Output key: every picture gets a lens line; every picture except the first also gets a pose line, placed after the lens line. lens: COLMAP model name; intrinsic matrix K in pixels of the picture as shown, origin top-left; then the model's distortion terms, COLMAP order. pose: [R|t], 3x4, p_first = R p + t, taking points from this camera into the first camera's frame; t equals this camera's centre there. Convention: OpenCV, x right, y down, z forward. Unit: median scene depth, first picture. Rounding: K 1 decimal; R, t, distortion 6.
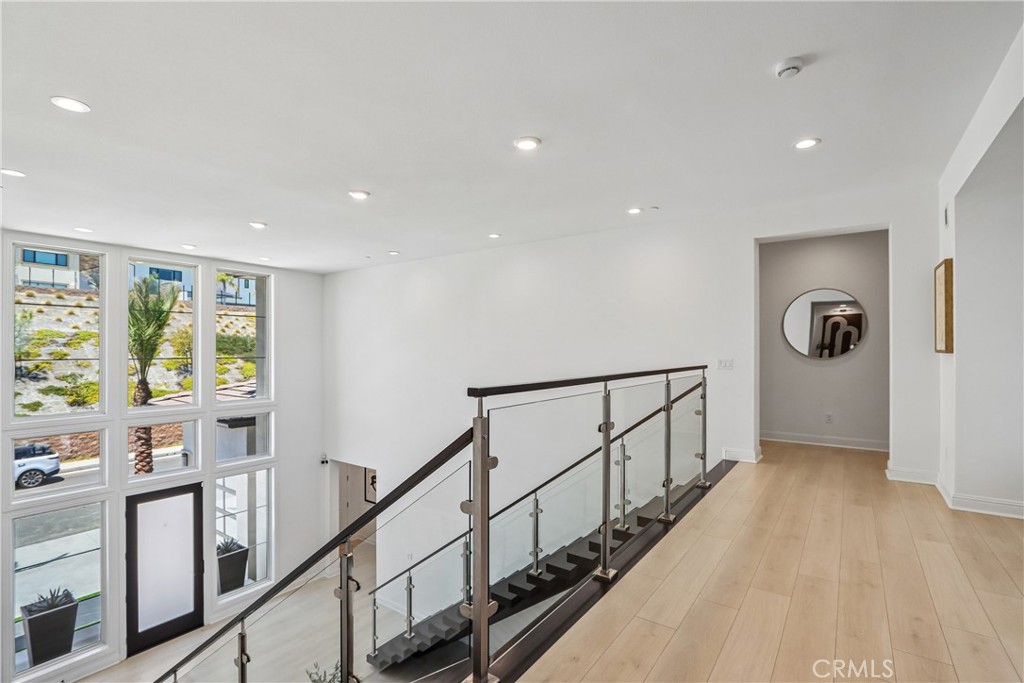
lens RADIAL K [[477.3, 0, 508.7], [0, 477.3, 347.8], [0, 0, 1]] dist [-0.016652, 0.001679]
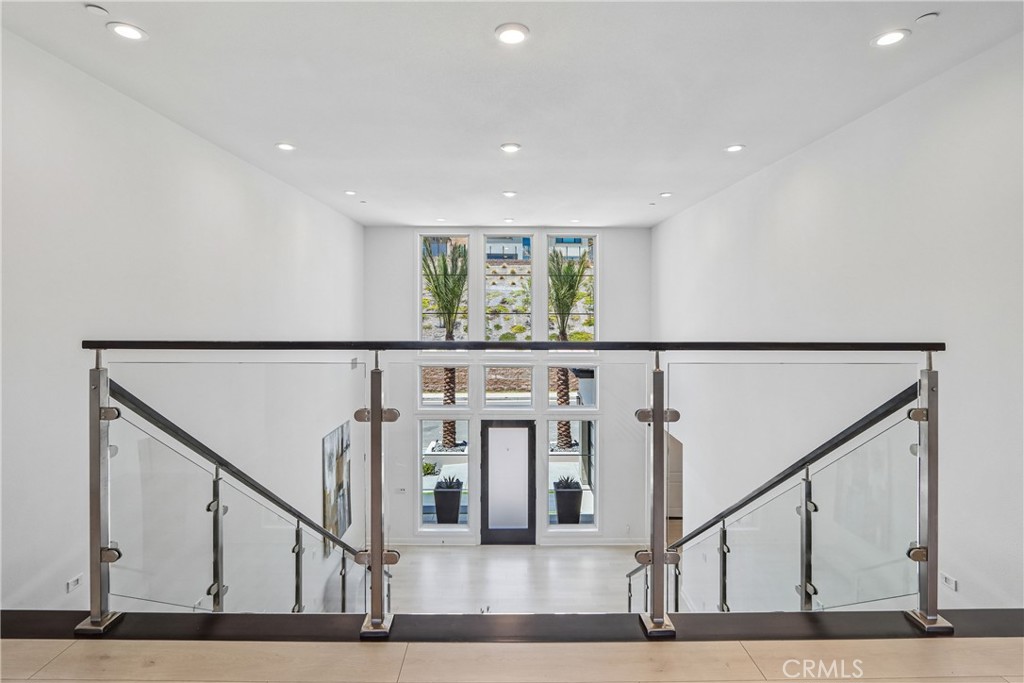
lens RADIAL K [[489.6, 0, 511.6], [0, 489.6, 299.8], [0, 0, 1]] dist [-0.040846, 0.000089]
pose [[0.596146, -0.009477, -0.802820, 0.285223], [0.000285, 0.999933, -0.011592, 0.001673], [0.802876, 0.006682, 0.596108, 0.242618]]
